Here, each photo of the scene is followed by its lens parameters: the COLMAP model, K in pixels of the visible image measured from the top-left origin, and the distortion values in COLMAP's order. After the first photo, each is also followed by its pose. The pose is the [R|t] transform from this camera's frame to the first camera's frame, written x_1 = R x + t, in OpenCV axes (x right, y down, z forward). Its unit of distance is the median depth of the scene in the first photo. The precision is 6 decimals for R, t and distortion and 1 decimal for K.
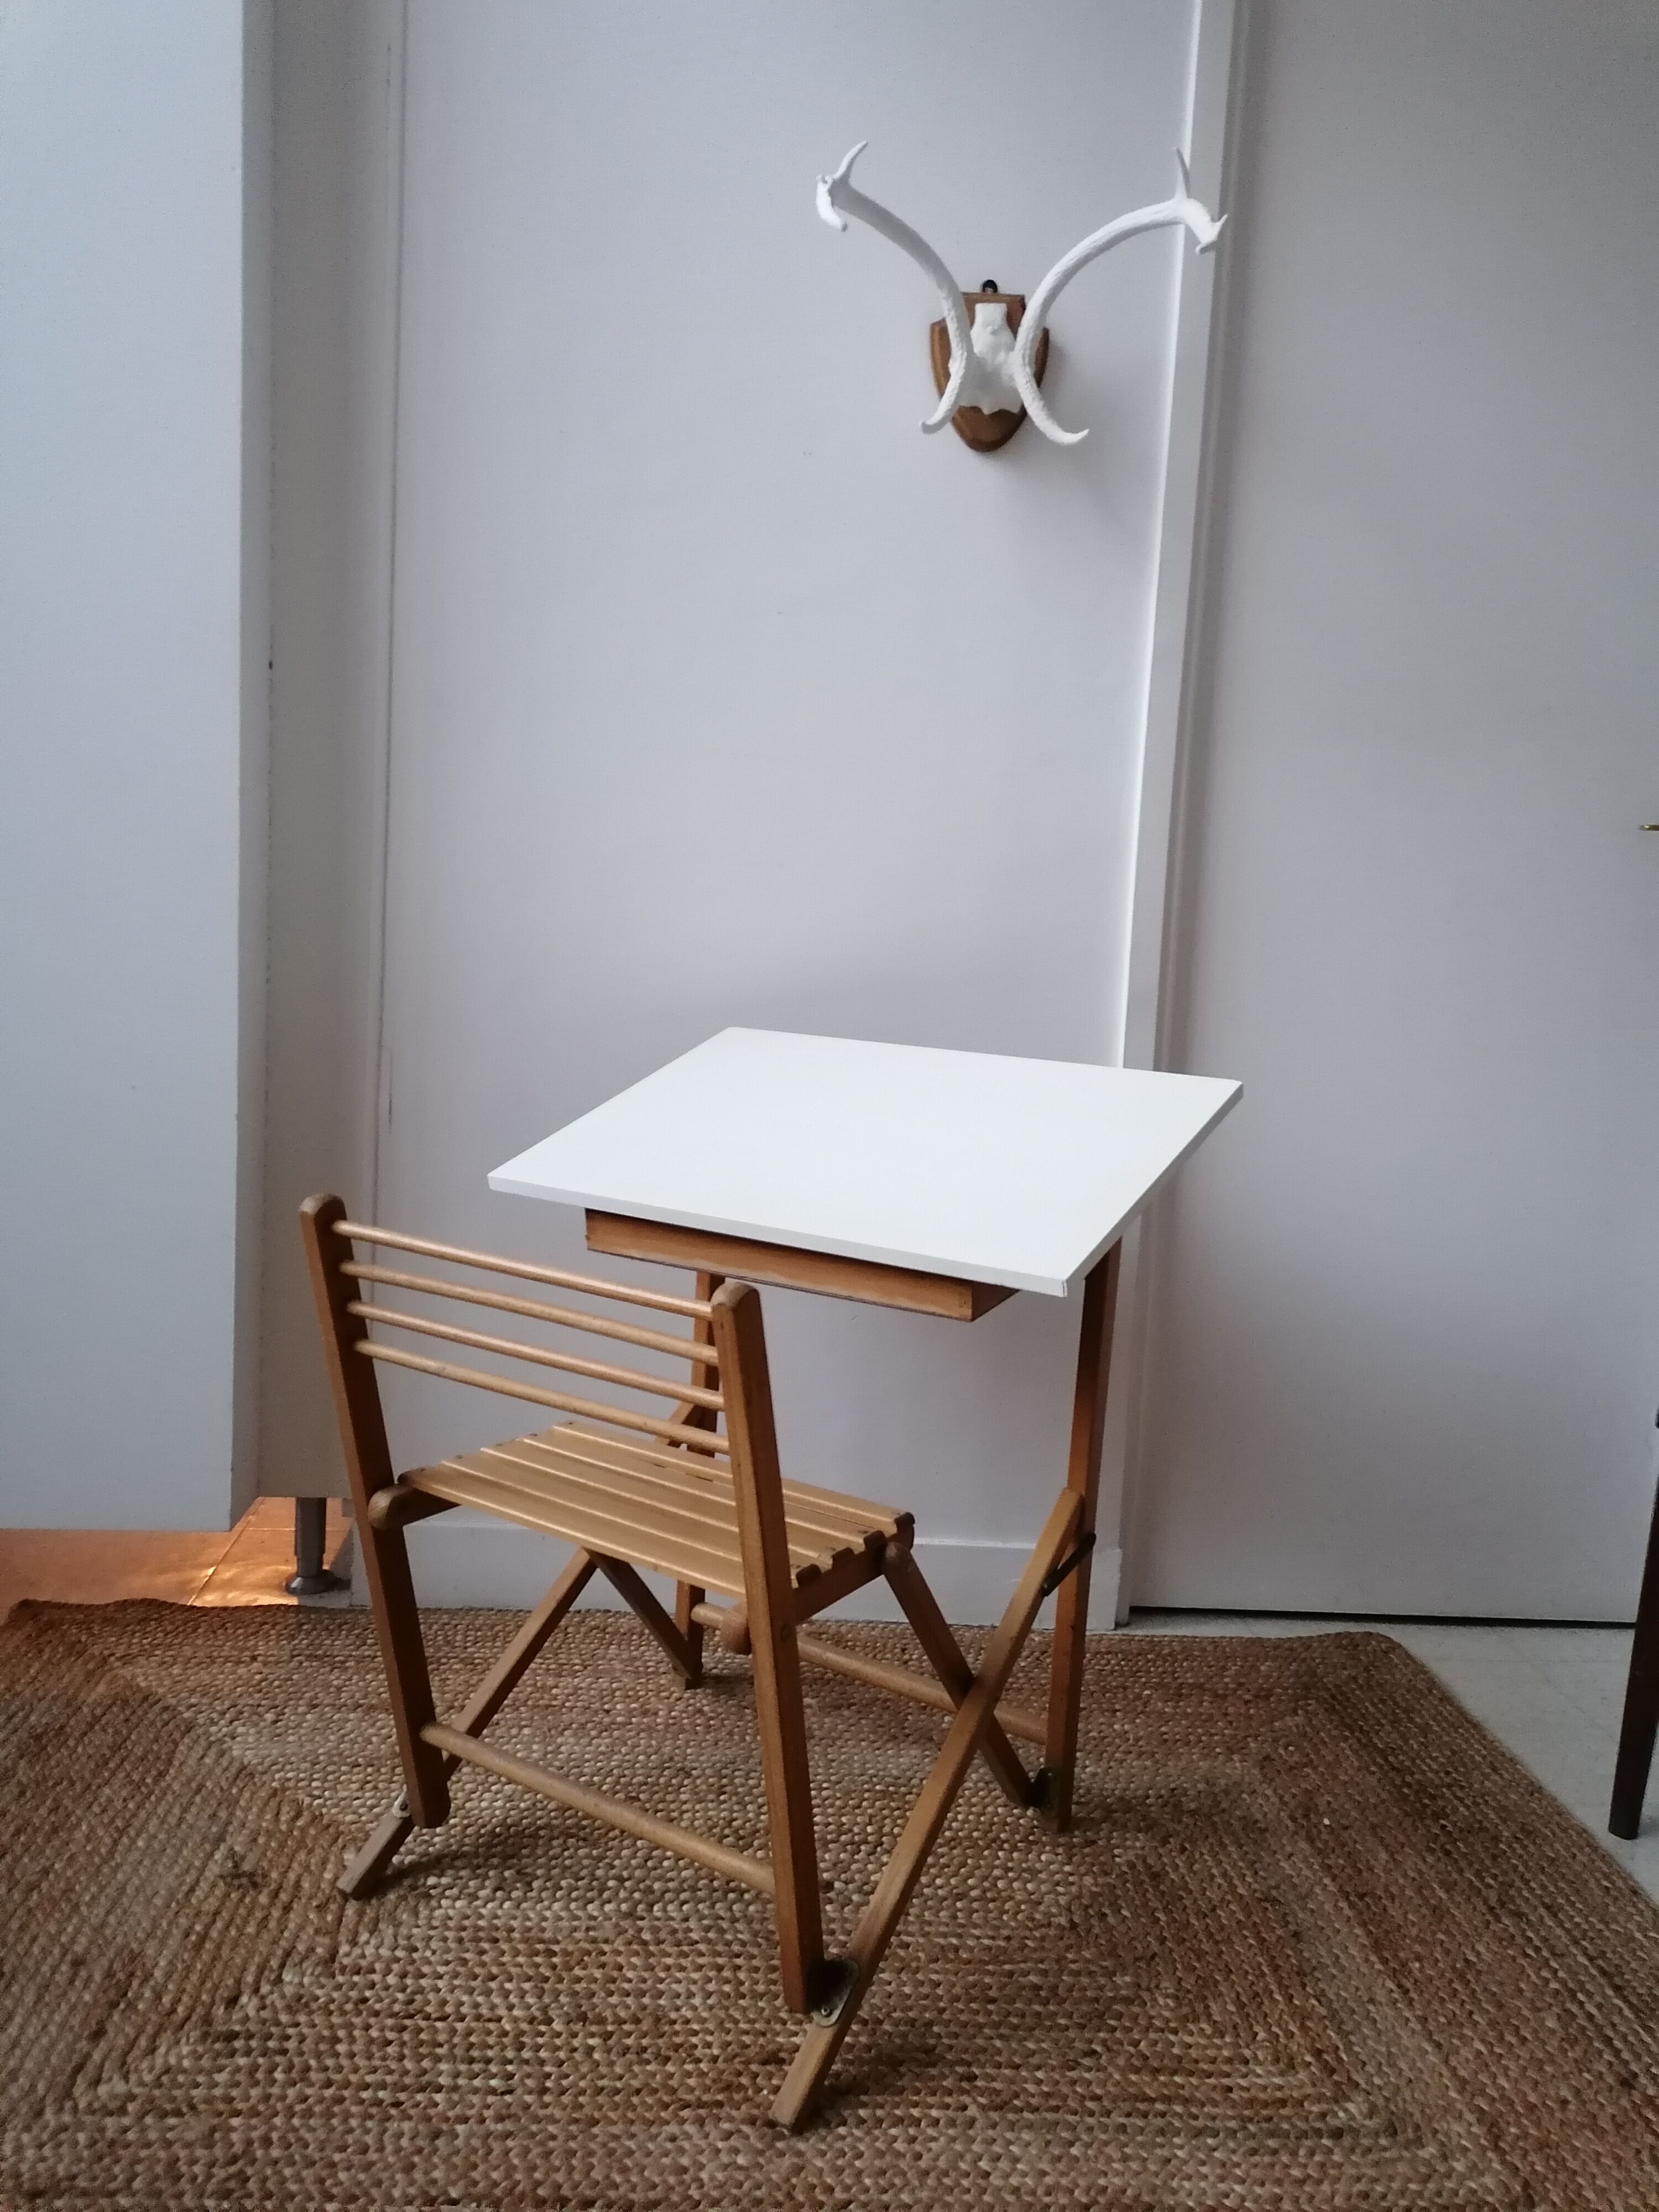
lens RADIAL K [[1663.0, 0, 801.4], [0, 1663.0, 1117.2], [0, 0, 1]] dist [0.039897, -0.025979]
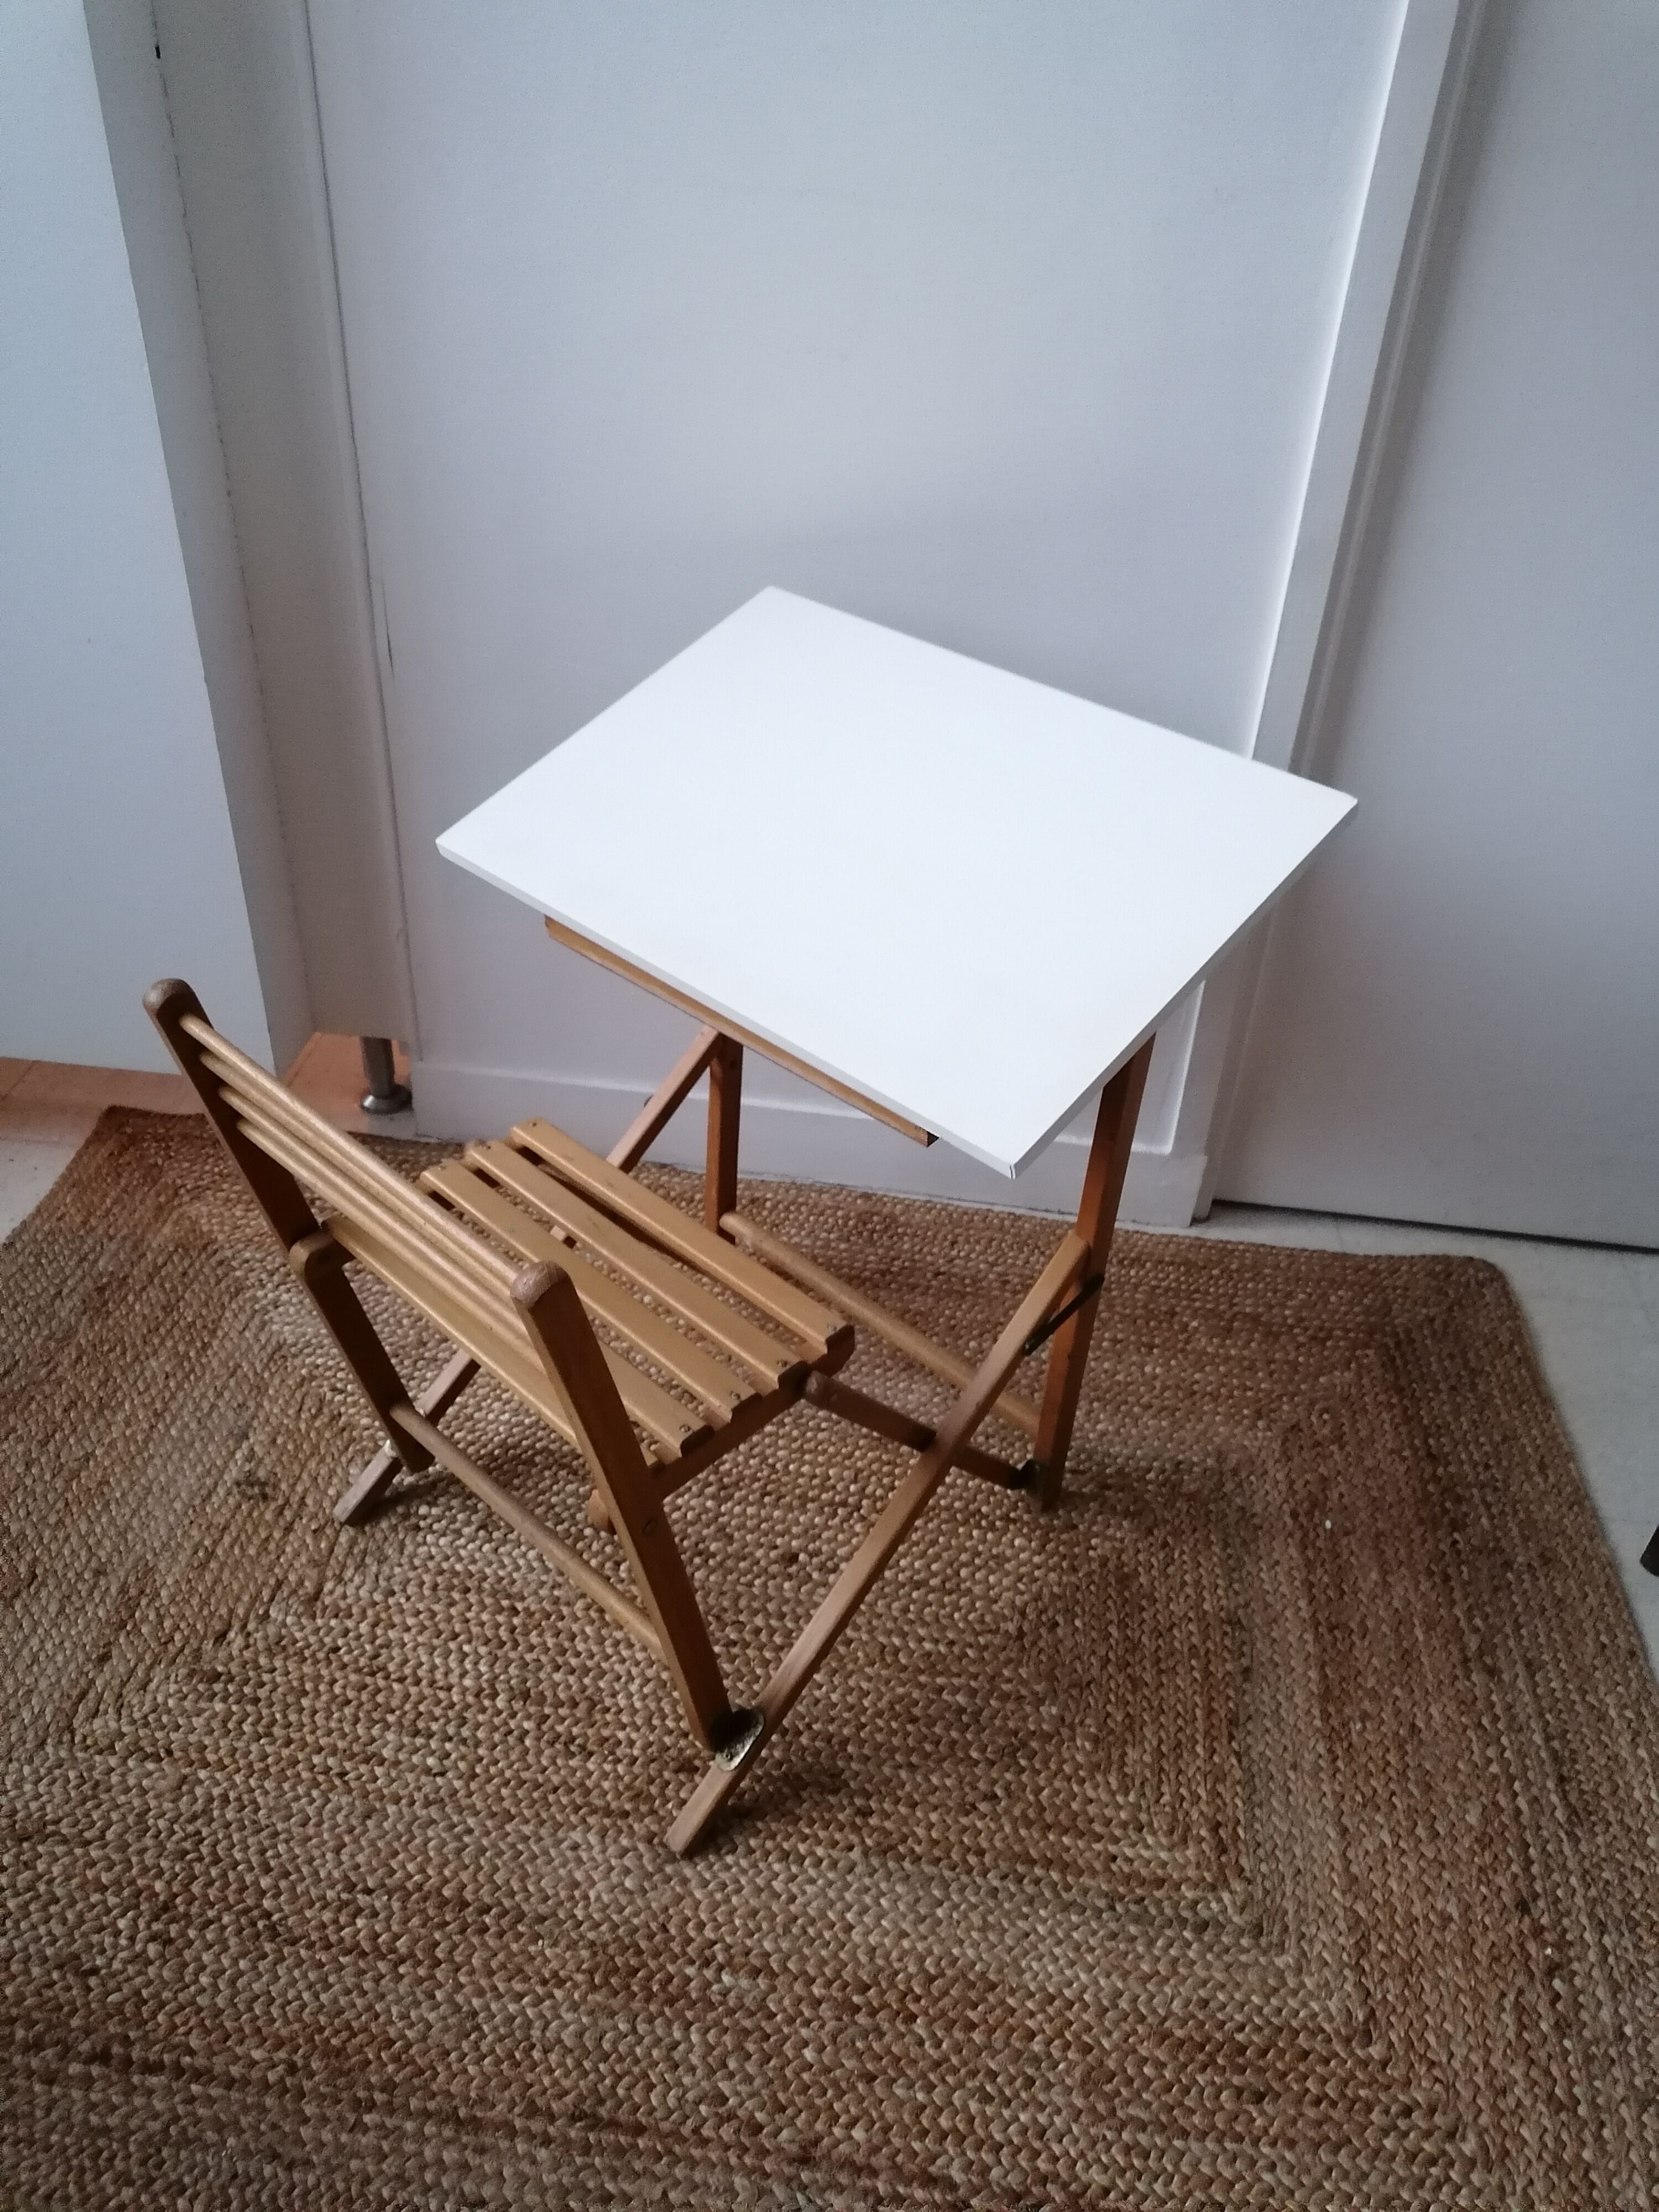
lens RADIAL K [[1663.0, 0, 791.3], [0, 1663.0, 1138.7], [0, 0, 1]] dist [0.039897, -0.025979]
pose [[0.983463, 0.098557, -0.151943, 0.157763], [-0.014823, 0.879949, 0.474837, -0.277705], [0.180500, -0.464732, 0.866858, 0.248557]]
